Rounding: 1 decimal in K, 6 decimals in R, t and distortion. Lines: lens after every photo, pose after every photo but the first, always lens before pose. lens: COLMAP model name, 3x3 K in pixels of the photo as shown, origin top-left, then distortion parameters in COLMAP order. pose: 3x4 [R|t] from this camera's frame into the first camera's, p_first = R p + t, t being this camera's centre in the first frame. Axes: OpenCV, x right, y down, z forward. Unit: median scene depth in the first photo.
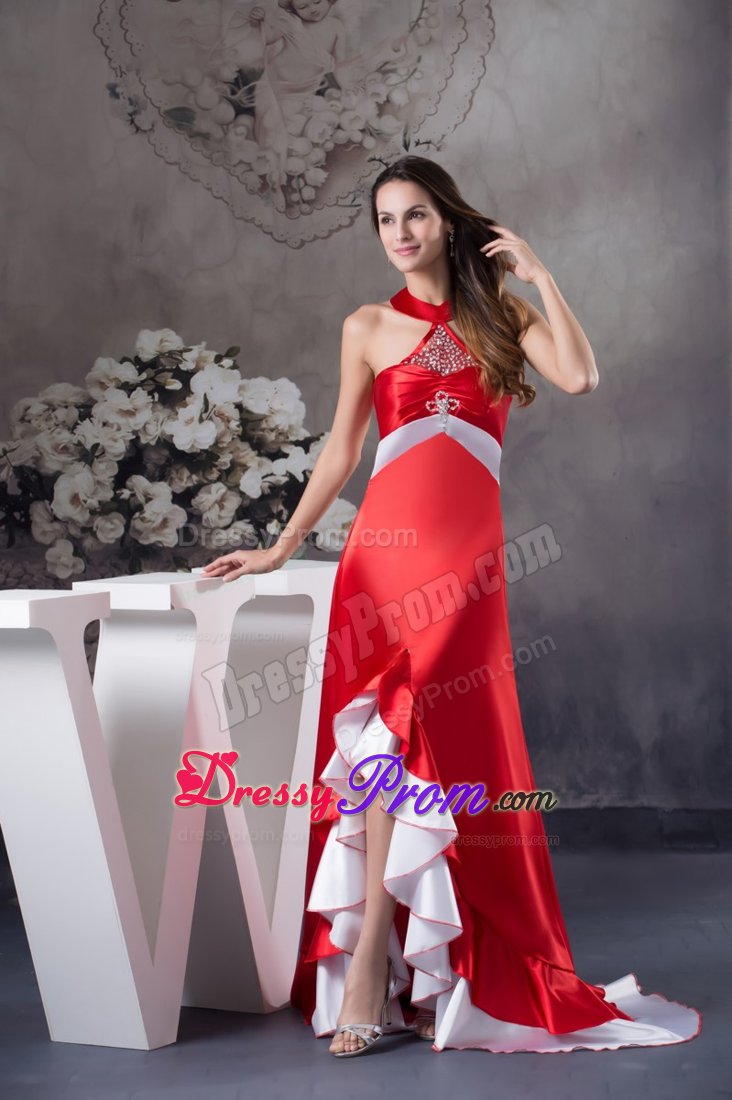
lens RADIAL K [[3782.5, 0, 331.8], [0, 3782.5, 602.1], [0, 0, 1]] dist [0.475039, 1.477953]
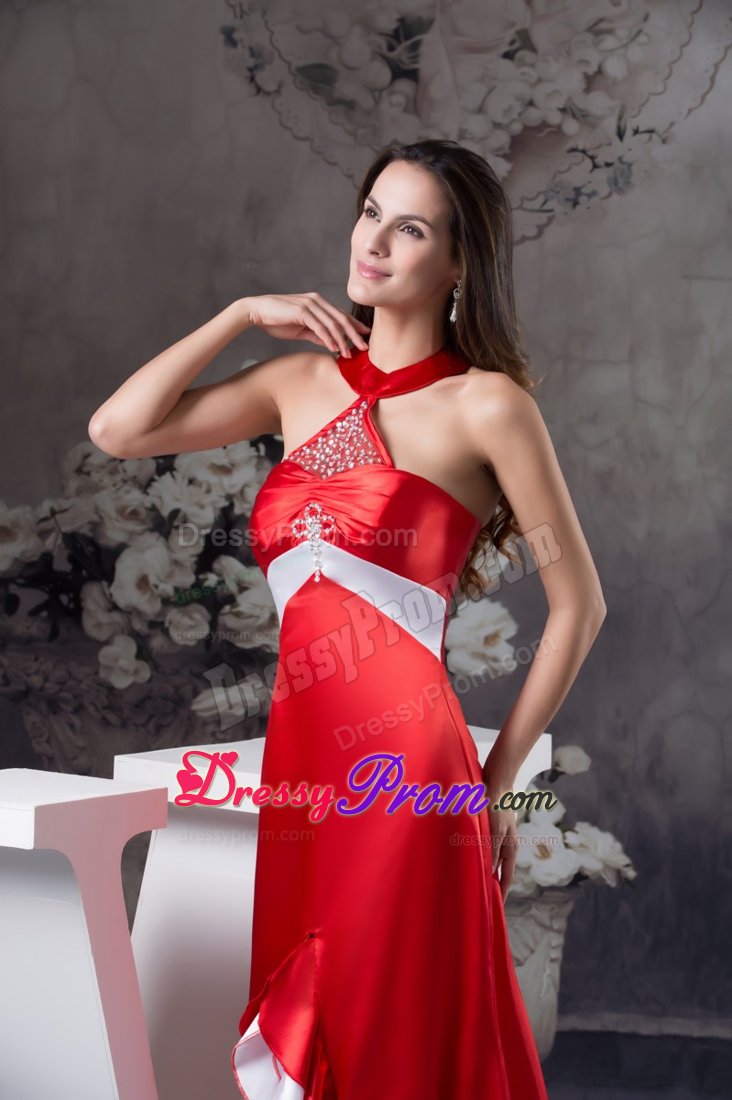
lens RADIAL K [[3858.1, 0, 455.7], [0, 3858.1, 551.7], [0, 0, 1]] dist [0.493126, 1.443396]
pose [[0.997557, 0.065677, -0.023819, 0.010902], [-0.066419, 0.997284, -0.031839, -0.013388], [0.021664, 0.033344, 0.999209, 0.251827]]
